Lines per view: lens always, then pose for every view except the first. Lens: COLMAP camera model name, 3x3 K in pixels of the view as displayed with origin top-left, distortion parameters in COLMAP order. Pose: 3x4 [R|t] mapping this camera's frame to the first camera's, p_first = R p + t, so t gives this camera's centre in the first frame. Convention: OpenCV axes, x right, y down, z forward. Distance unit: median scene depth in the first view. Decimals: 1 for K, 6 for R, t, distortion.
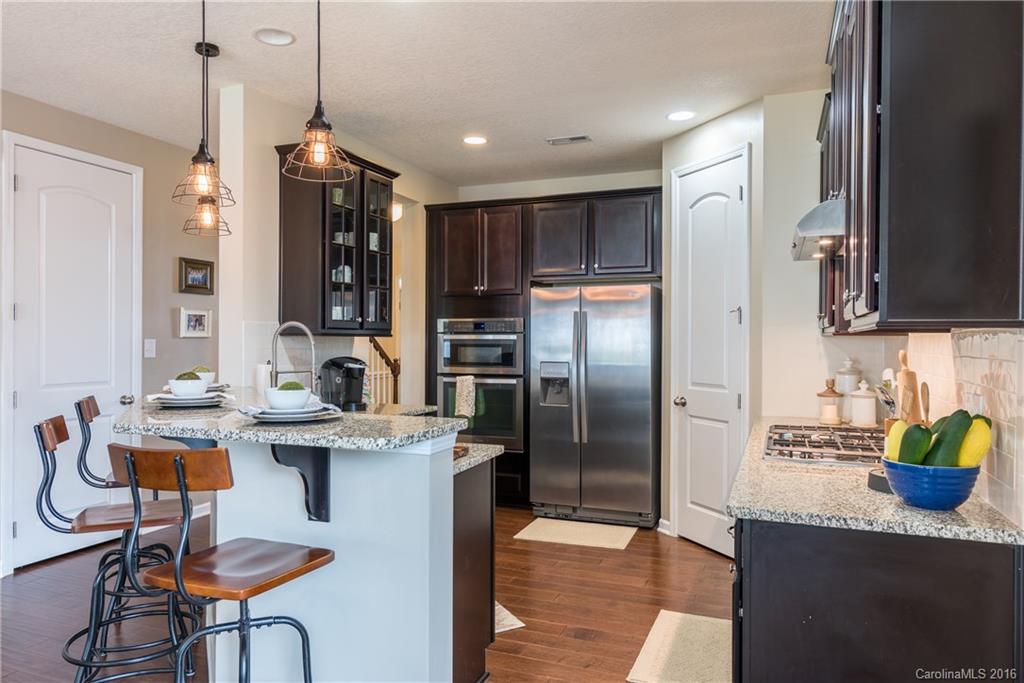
lens RADIAL K [[674.2, 0, 507.6], [0, 674.2, 343.4], [0, 0, 1]] dist [0.002968, 0.002163]
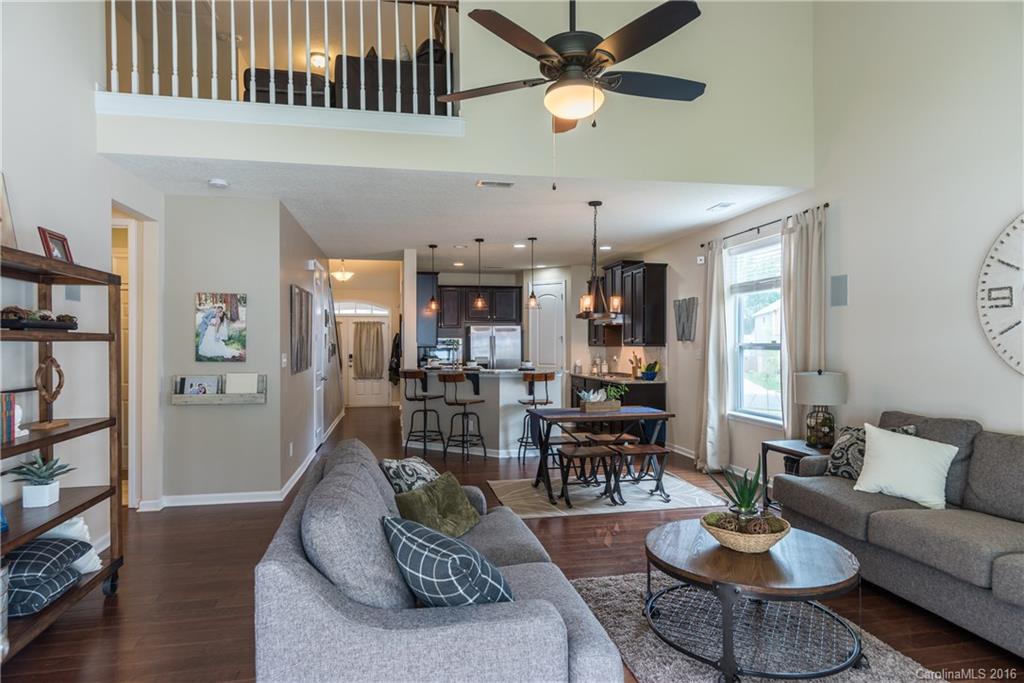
lens RADIAL K [[594.7, 0, 512.8], [0, 594.7, 341.6], [0, 0, 1]] dist [0.020277, 0.000750]
pose [[0.839595, -0.002028, 0.543209, -1.213834], [0.006817, 0.999954, -0.006804, -0.015005], [-0.543170, 0.009416, 0.839570, -1.007536]]
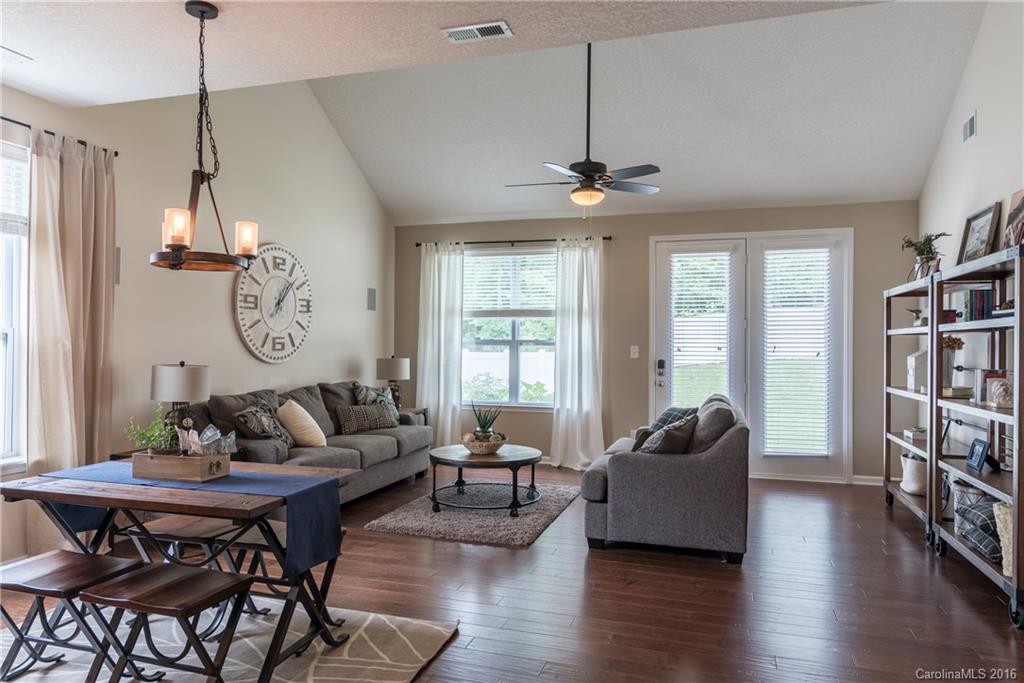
lens RADIAL K [[674.2, 0, 509.2], [0, 674.2, 342.4], [0, 0, 1]] dist [0.002968, 0.002163]
pose [[-0.998073, -0.006739, -0.061685, -0.570695], [-0.006677, 0.999977, -0.001207, 0.001033], [0.061692, -0.000793, -0.998095, 0.791971]]
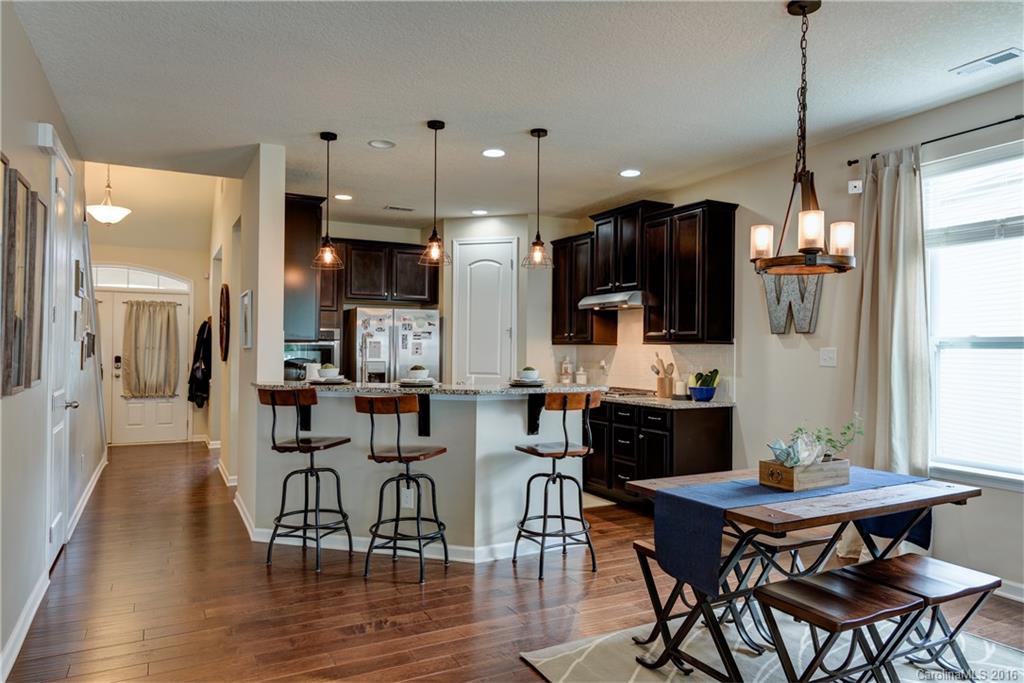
lens RADIAL K [[674.2, 0, 513.2], [0, 674.2, 343.0], [0, 0, 1]] dist [0.002968, 0.002163]
pose [[0.652567, 0.009969, 0.757666, -1.000449], [-0.002435, 0.999936, -0.011060, 0.005070], [-0.757727, 0.005373, 0.652549, -0.159128]]
